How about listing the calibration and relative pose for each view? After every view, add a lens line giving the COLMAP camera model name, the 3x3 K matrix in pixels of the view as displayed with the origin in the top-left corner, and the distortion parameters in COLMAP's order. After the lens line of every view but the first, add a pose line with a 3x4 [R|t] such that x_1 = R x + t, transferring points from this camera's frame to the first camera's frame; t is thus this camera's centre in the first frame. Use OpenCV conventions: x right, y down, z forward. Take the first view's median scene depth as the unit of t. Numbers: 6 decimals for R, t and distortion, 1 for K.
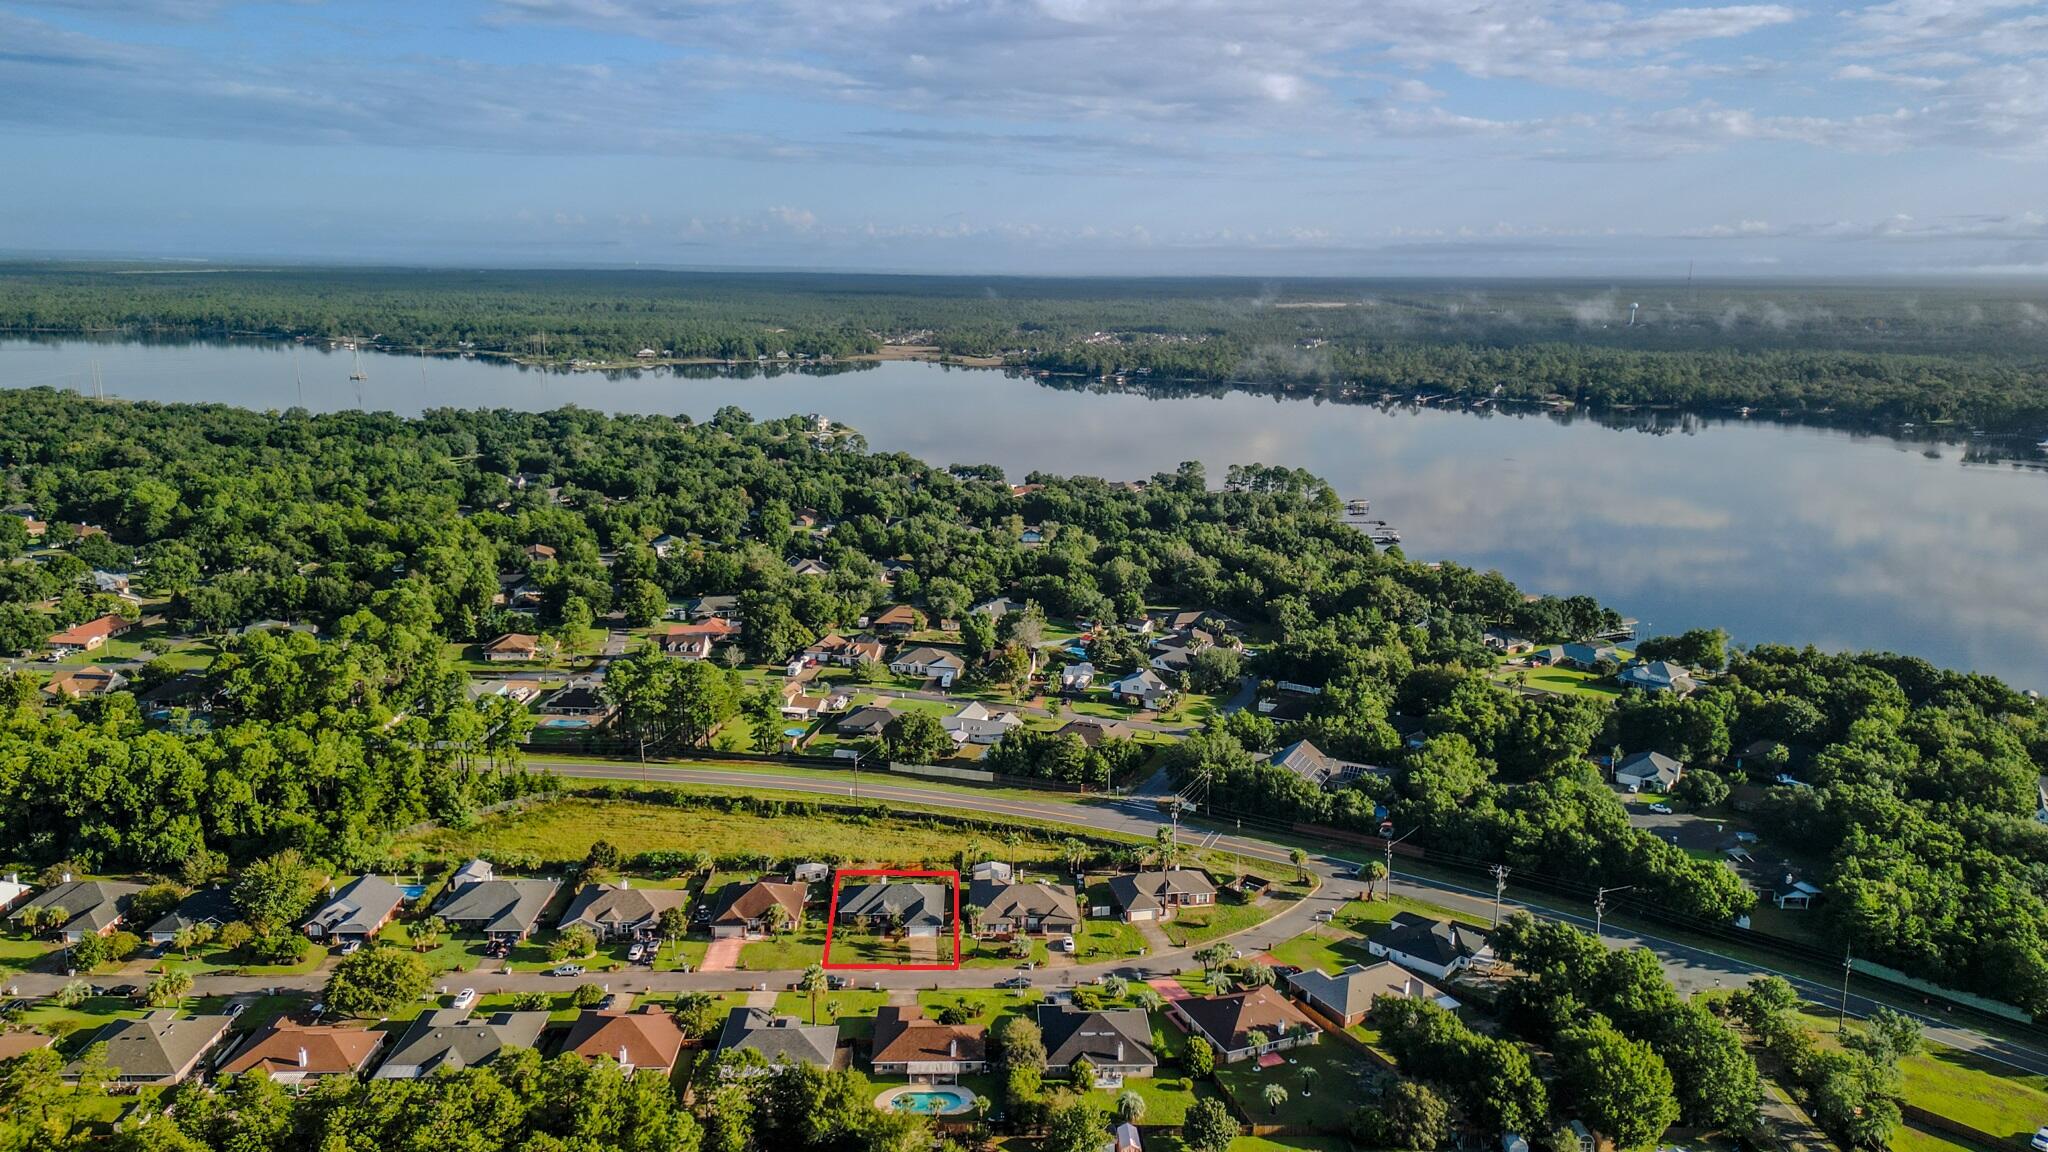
lens RADIAL K [[1444.7, 0, 1024.0], [0, 1444.7, 576.0], [0, 0, 1]] dist [0.061695, -0.079899]
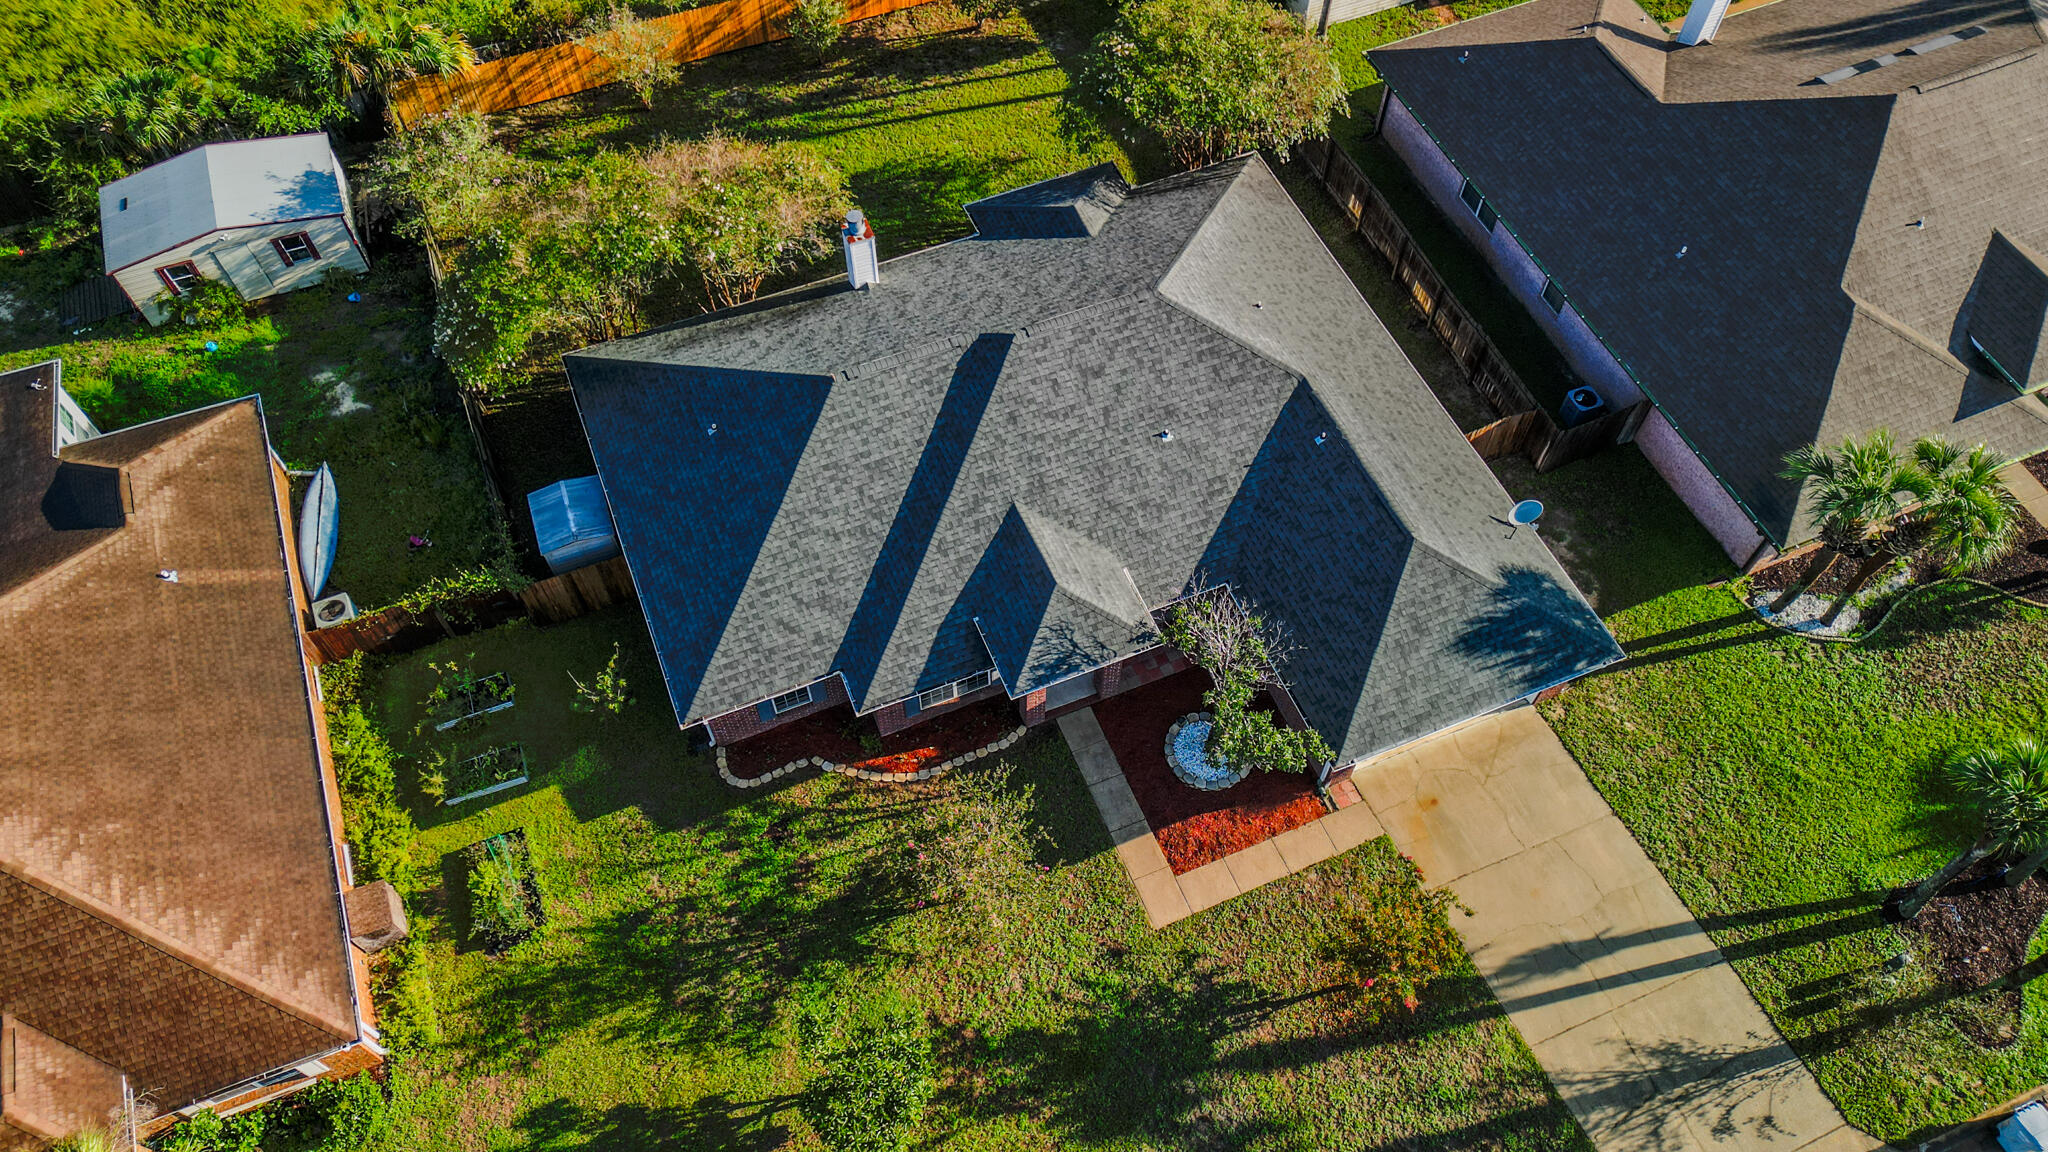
lens RADIAL K [[1444.7, 0, 1024.0], [0, 1444.7, 576.0], [0, 0, 1]] dist [0.061695, -0.079899]
pose [[0.935128, -0.302104, 0.185120, -0.122447], [0.081926, 0.692685, 0.716573, 0.146966], [-0.344710, -0.654921, 0.672498, 0.939403]]
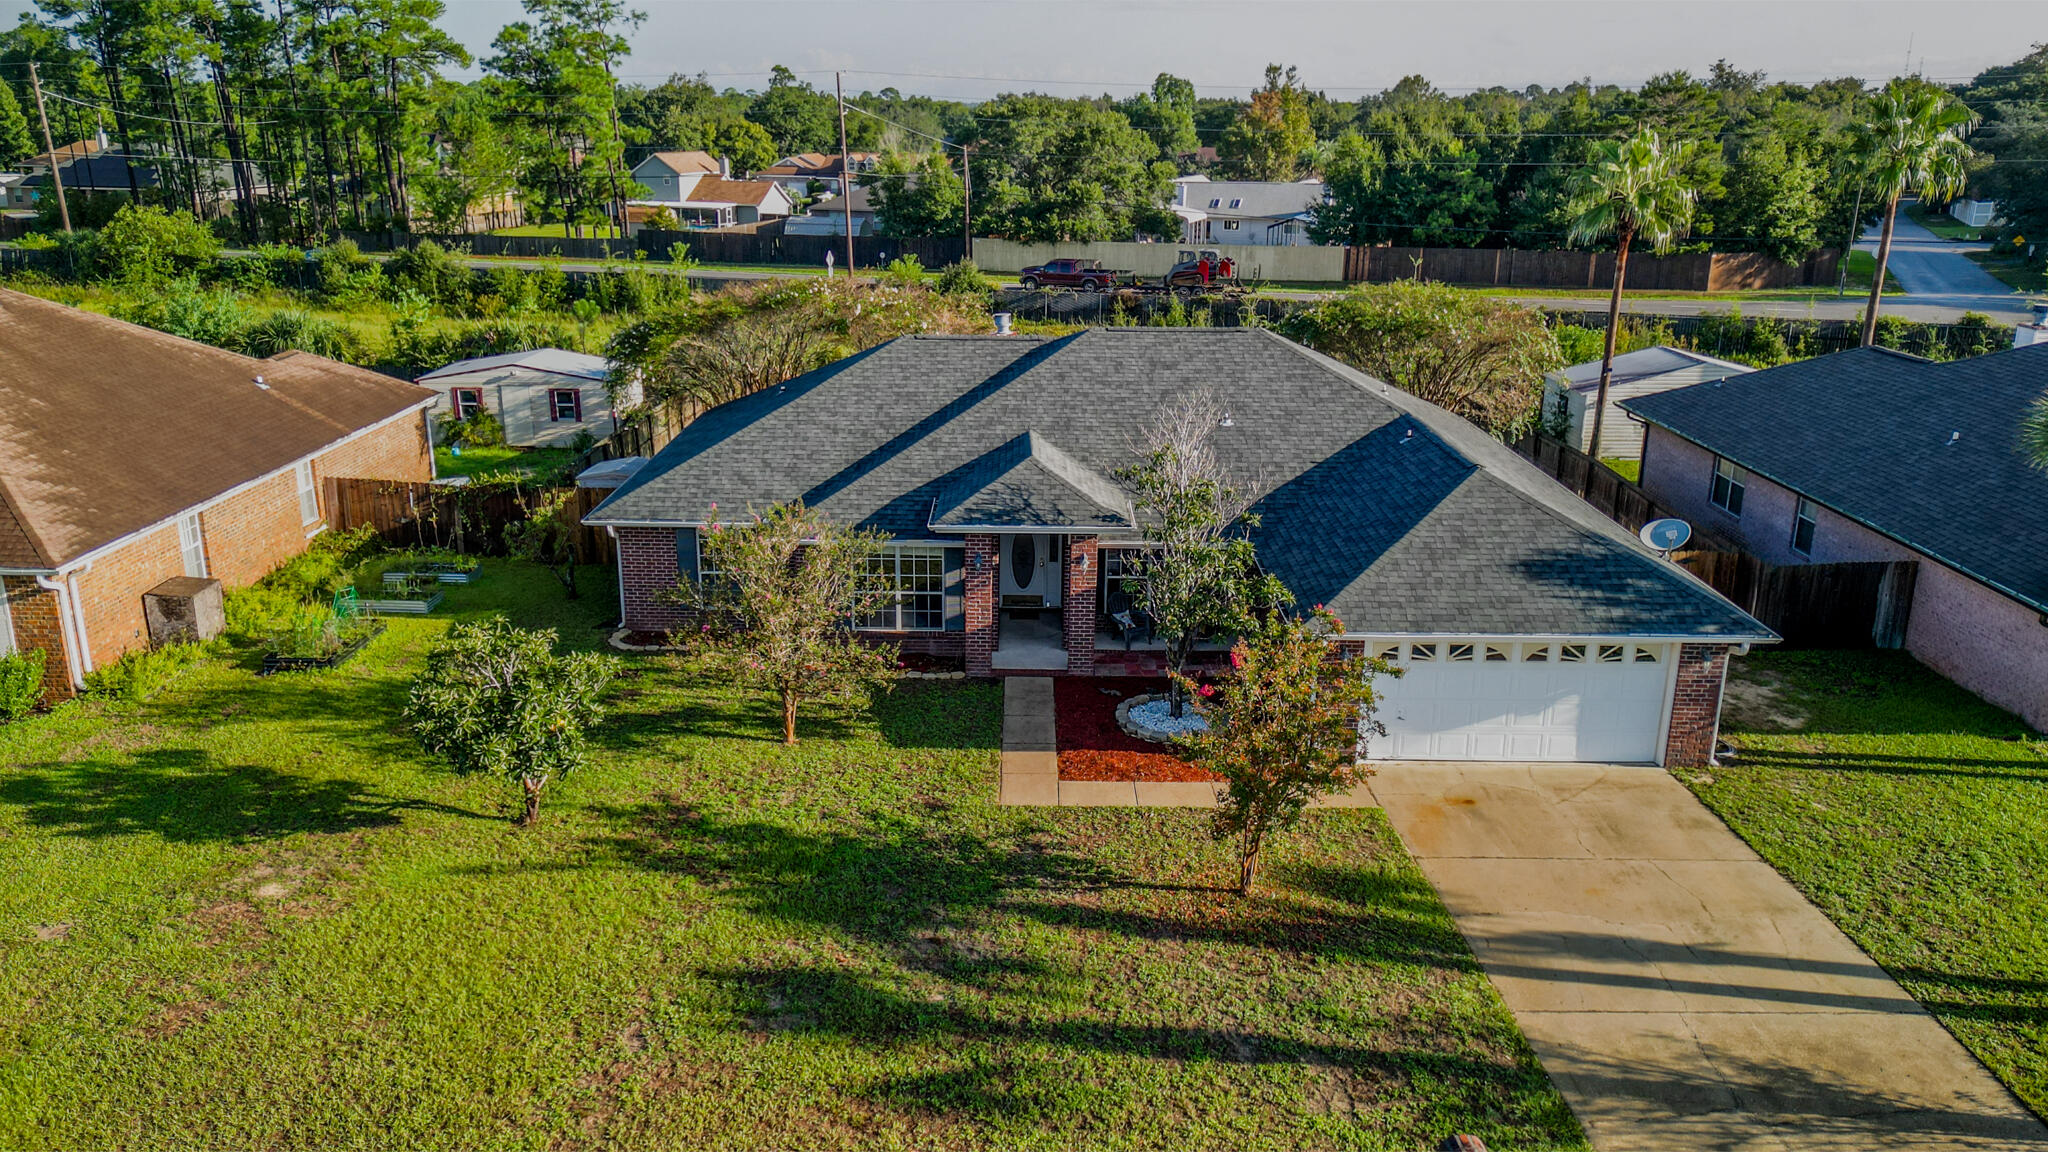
lens RADIAL K [[1532.2, 0, 1024.0], [0, 1532.2, 576.0], [0, 0, 1]] dist [0.059983, -0.060524]
pose [[0.999501, 0.008982, -0.030284, -0.095941], [-0.006481, 0.996636, 0.081697, 0.230592], [0.030916, -0.081460, 0.996197, 0.911327]]
